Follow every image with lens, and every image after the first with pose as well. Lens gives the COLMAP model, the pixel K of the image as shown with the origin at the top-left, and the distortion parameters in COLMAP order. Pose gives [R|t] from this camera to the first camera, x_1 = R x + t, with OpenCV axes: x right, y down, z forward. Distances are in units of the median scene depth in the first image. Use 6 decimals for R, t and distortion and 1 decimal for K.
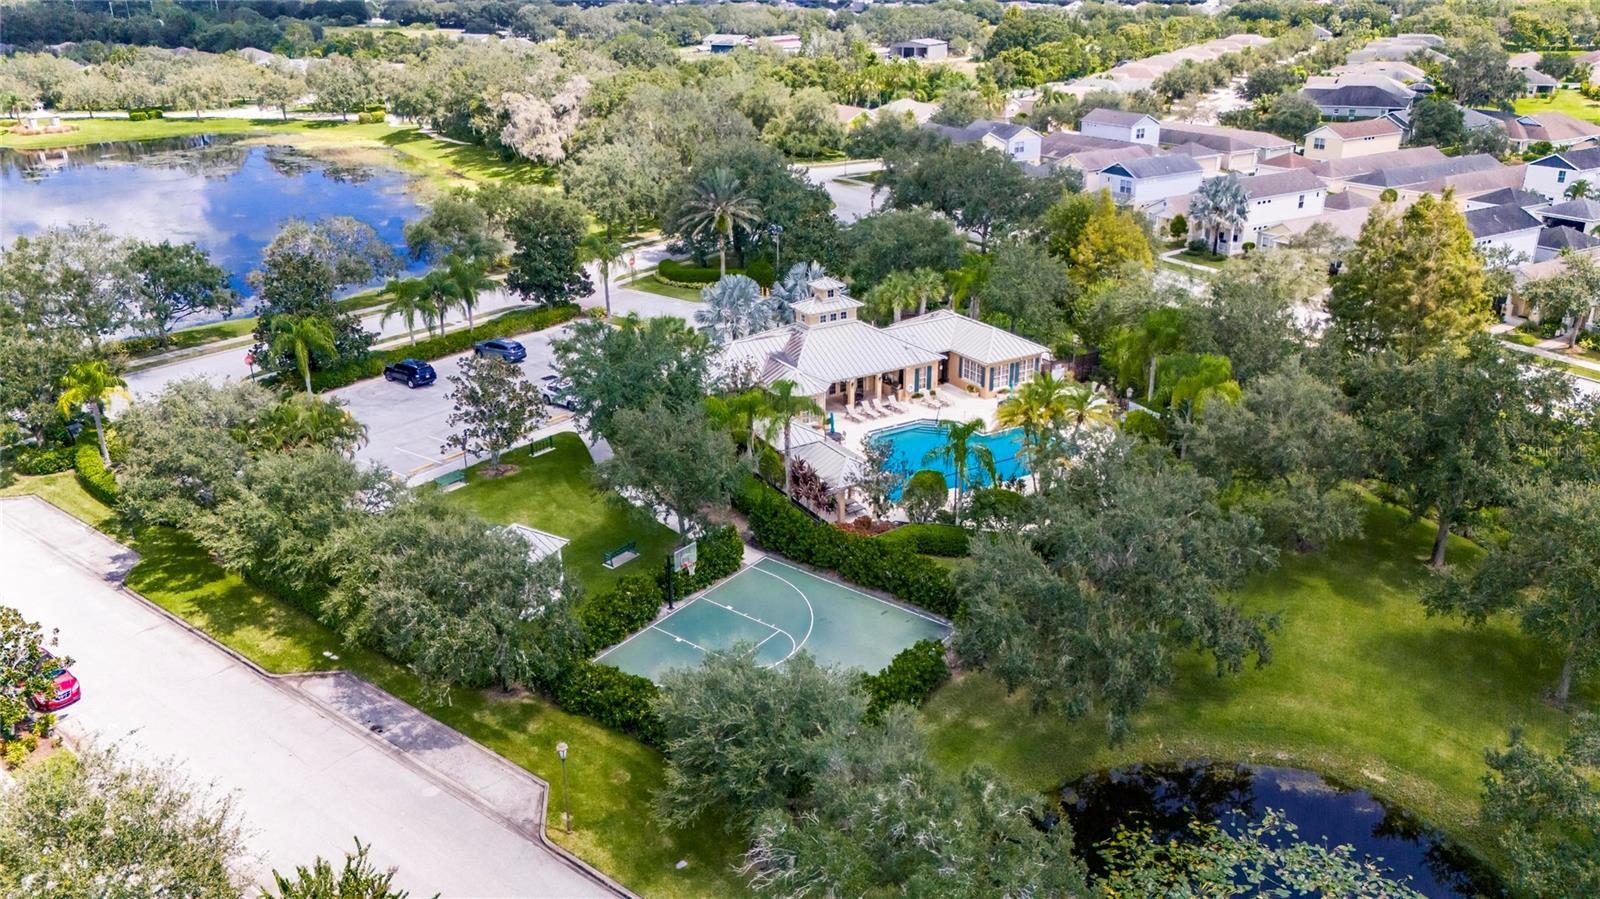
lens RADIAL K [[1176.0, 0, 809.3], [0, 1176.0, 451.8], [0, 0, 1]] dist [0.068077, -0.063881]
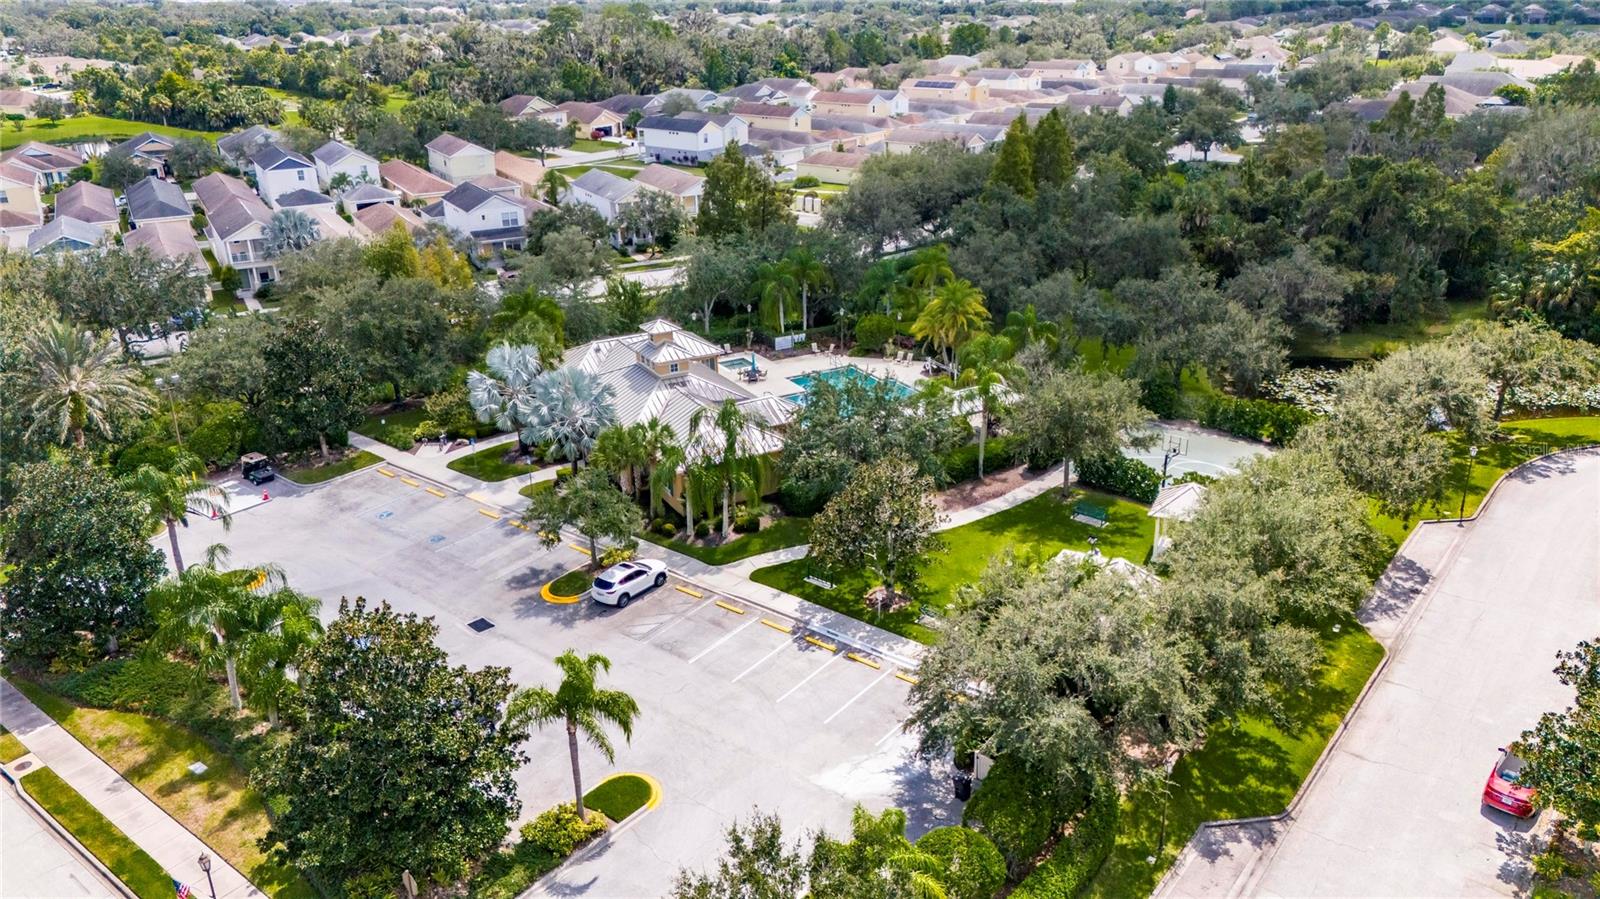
lens RADIAL K [[1181.5, 0, 808.8], [0, 1181.5, 444.0], [0, 0, 1]] dist [0.056214, -0.042892]
pose [[0.013122, -0.358258, 0.933530, -1.121058], [0.391189, 0.861037, 0.324939, -0.410493], [-0.920217, 0.360923, 0.151445, 1.025697]]
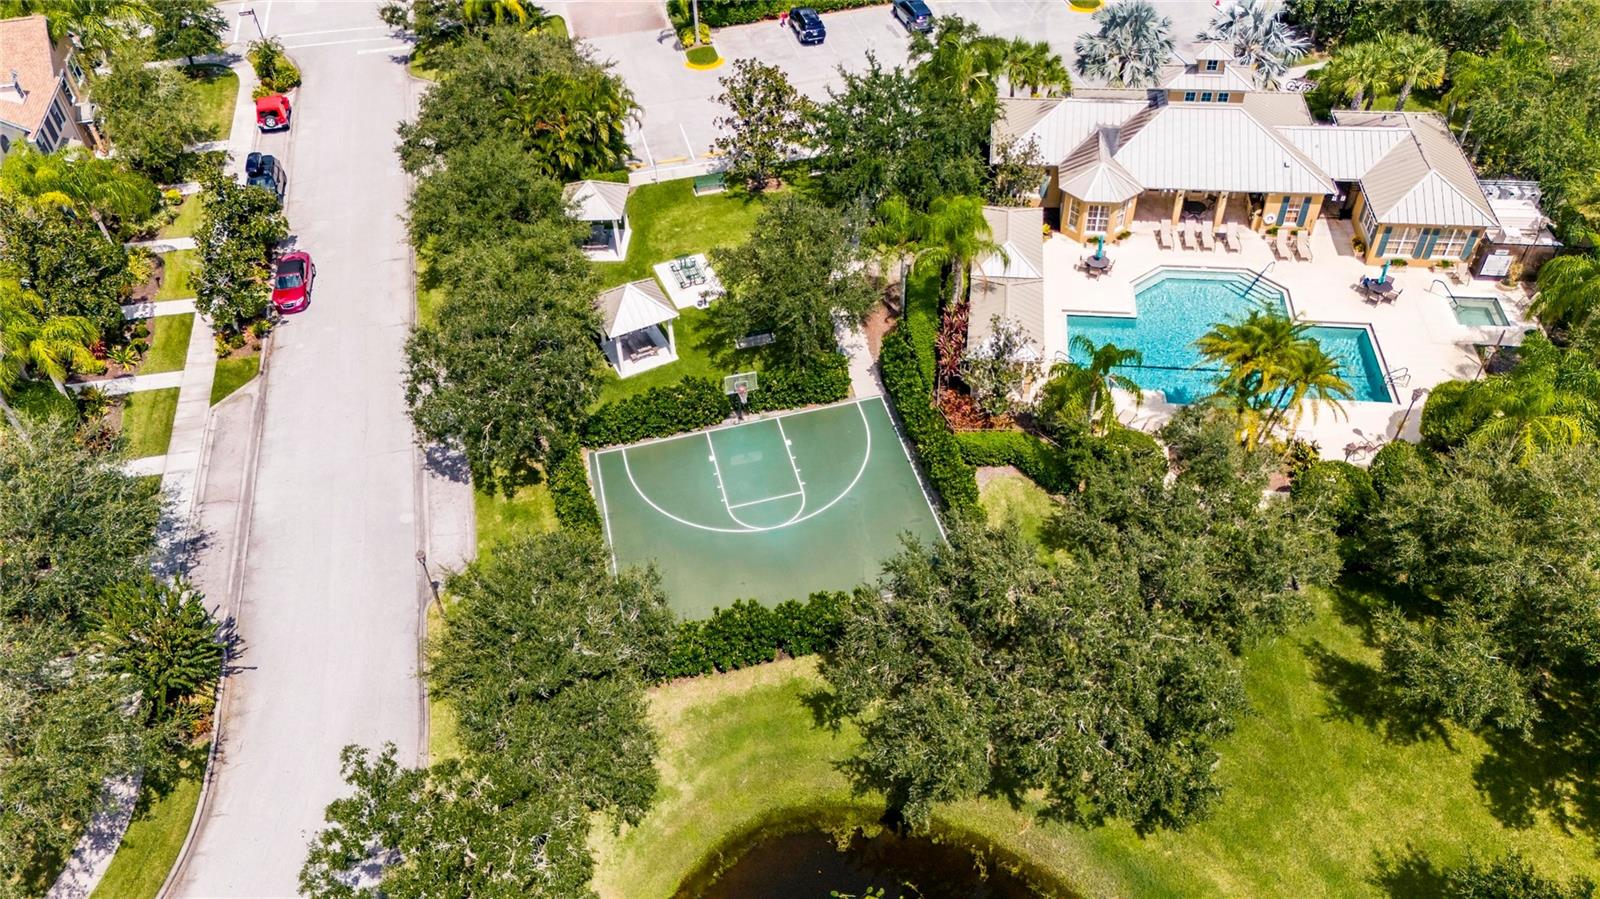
lens RADIAL K [[1176.0, 0, 809.3], [0, 1176.0, 451.8], [0, 0, 1]] dist [0.068077, -0.063881]
pose [[0.786288, 0.412969, -0.459574, 0.348698], [-0.210565, 0.878391, 0.429059, -0.246131], [0.580874, -0.240593, 0.777625, 0.247547]]
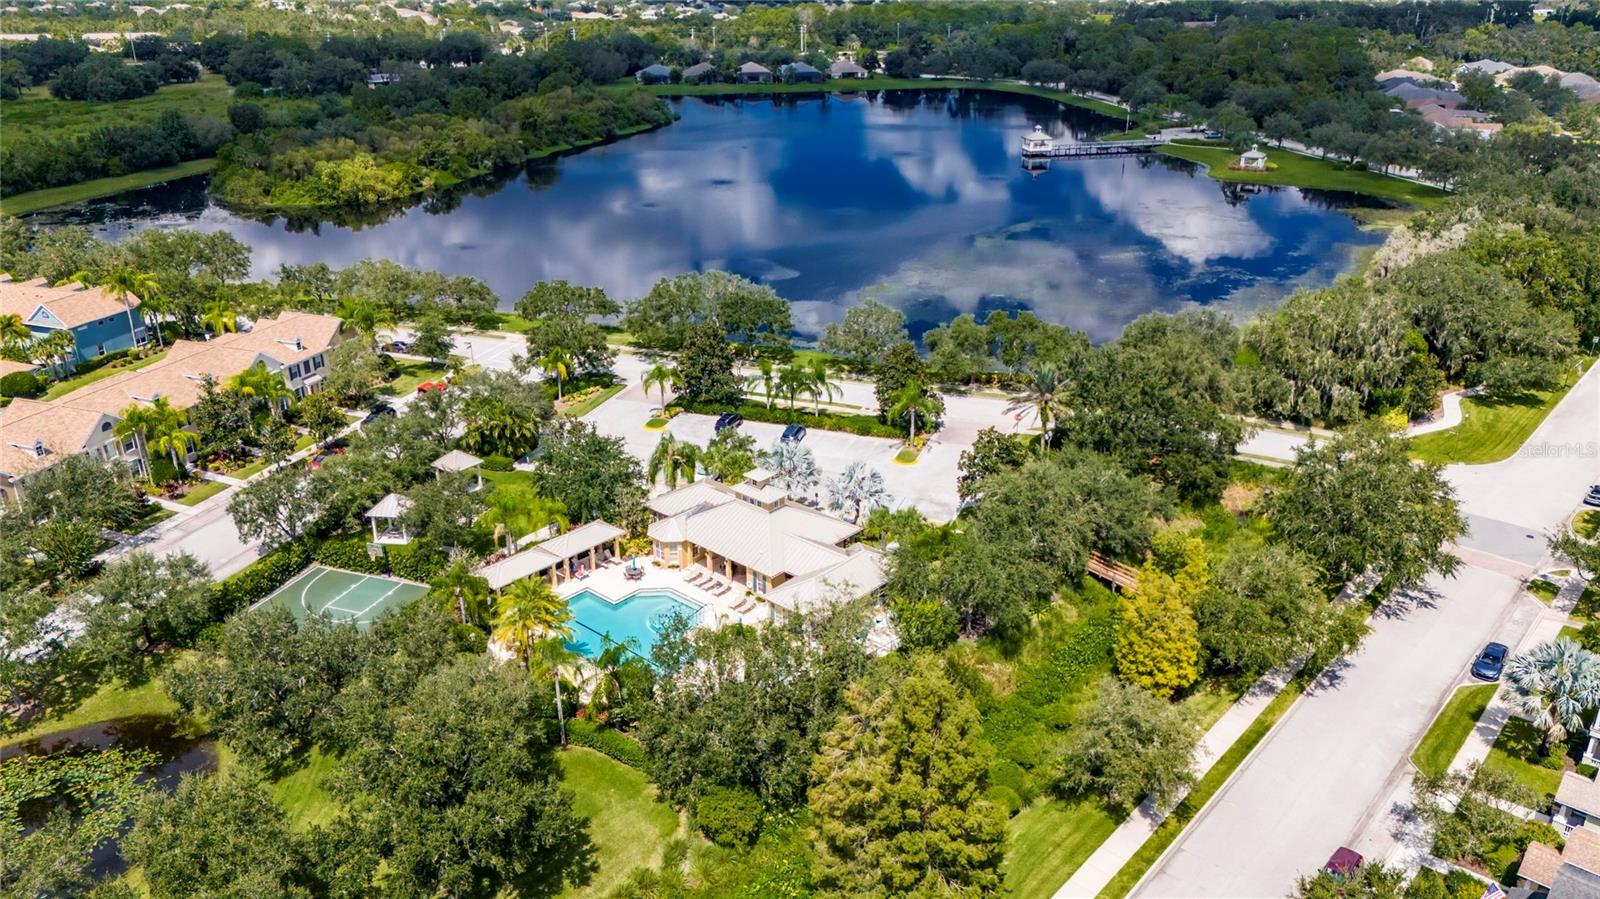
lens RADIAL K [[1176.0, 0, 809.3], [0, 1176.0, 451.8], [0, 0, 1]] dist [0.068077, -0.063881]
pose [[0.299101, 0.382382, -0.874255, 1.373466], [-0.356258, 0.894697, 0.269439, -0.649622], [0.885222, 0.230871, 0.403832, 0.727396]]
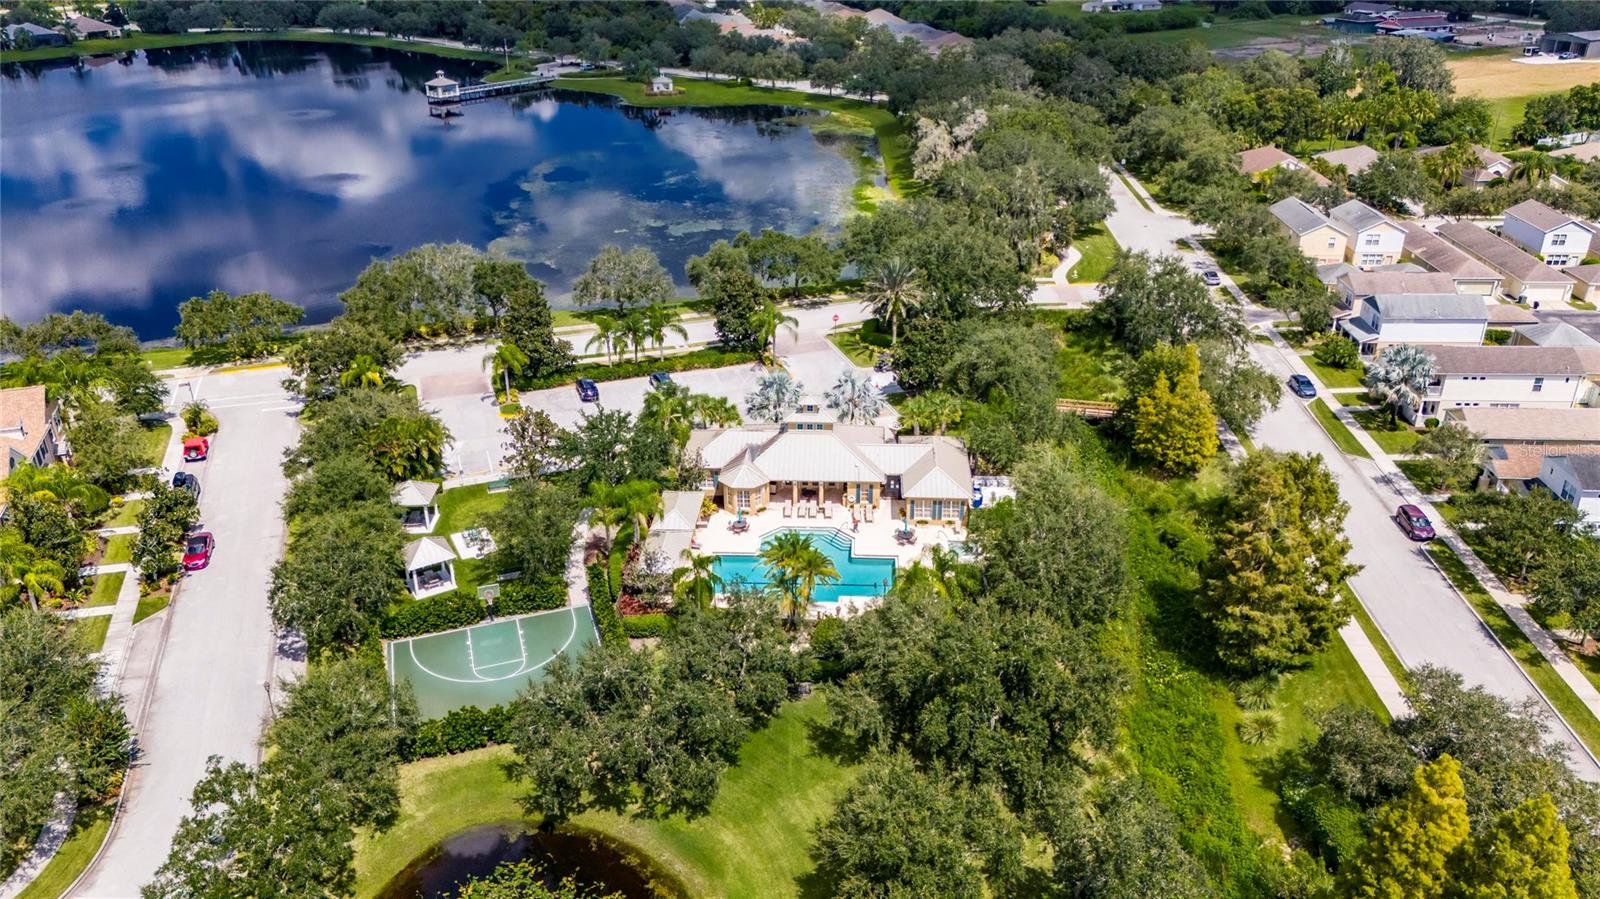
lens RADIAL K [[1176.0, 0, 809.3], [0, 1176.0, 451.8], [0, 0, 1]] dist [0.068077, -0.063881]
pose [[0.832946, 0.246517, -0.495408, 0.828546], [-0.211589, 0.969138, 0.126496, -0.318408], [0.511303, -0.000542, 0.859401, -0.079831]]
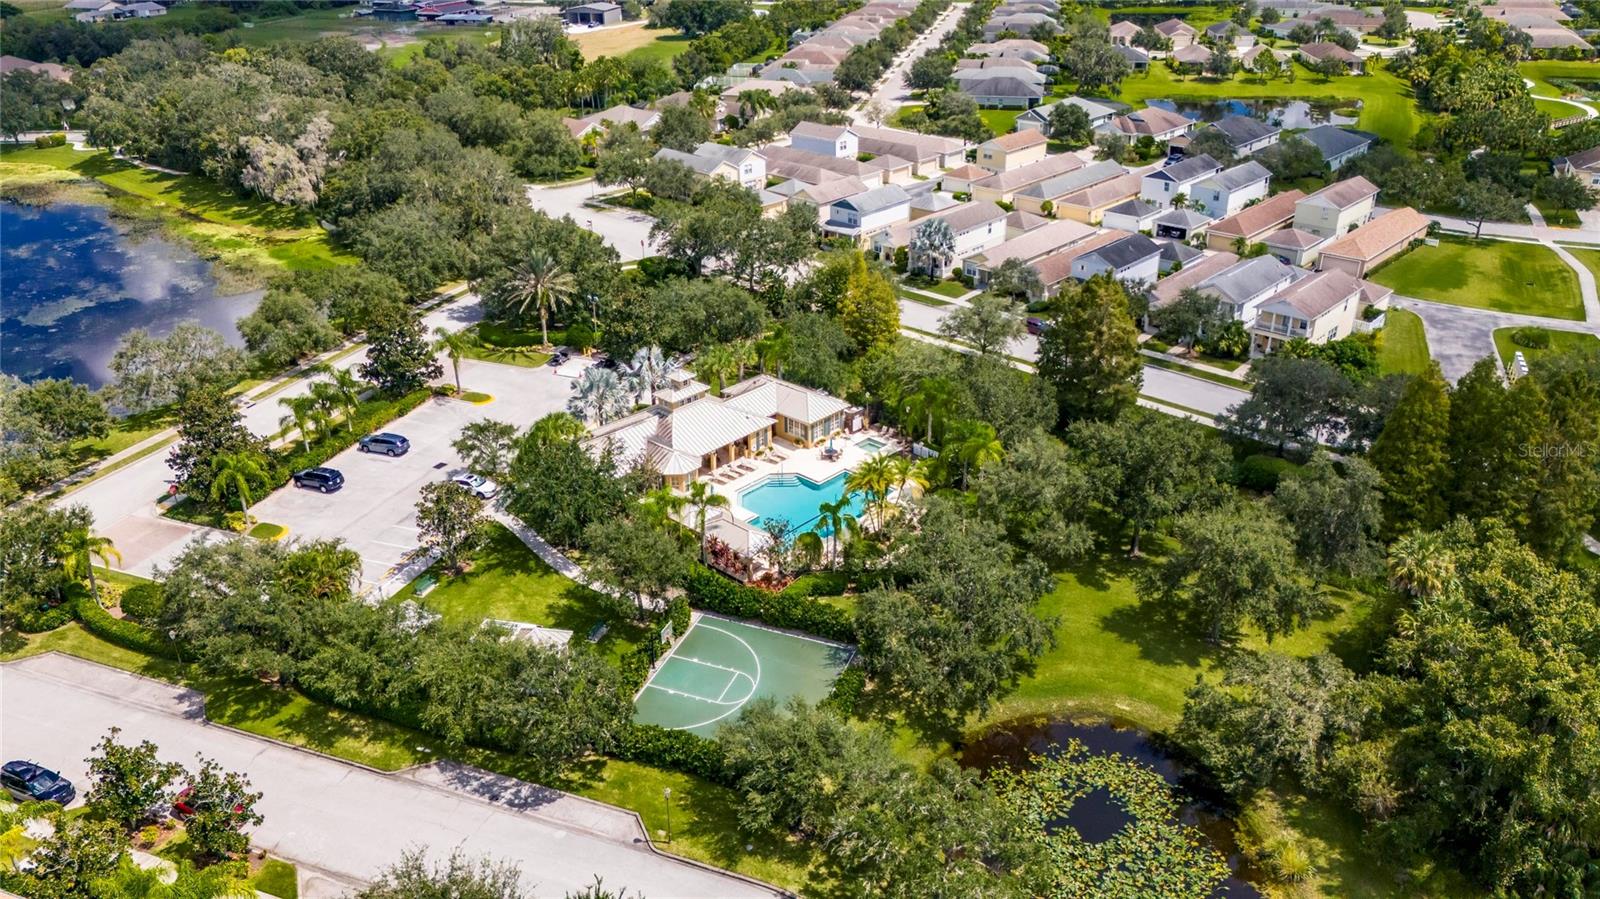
lens RADIAL K [[1181.5, 0, 808.8], [0, 1181.5, 444.0], [0, 0, 1]] dist [0.056214, -0.042892]
pose [[0.958853, -0.120529, 0.257049, -0.245176], [0.104295, 0.991644, 0.075932, -0.196411], [-0.264053, -0.045999, 0.963411, -0.346997]]
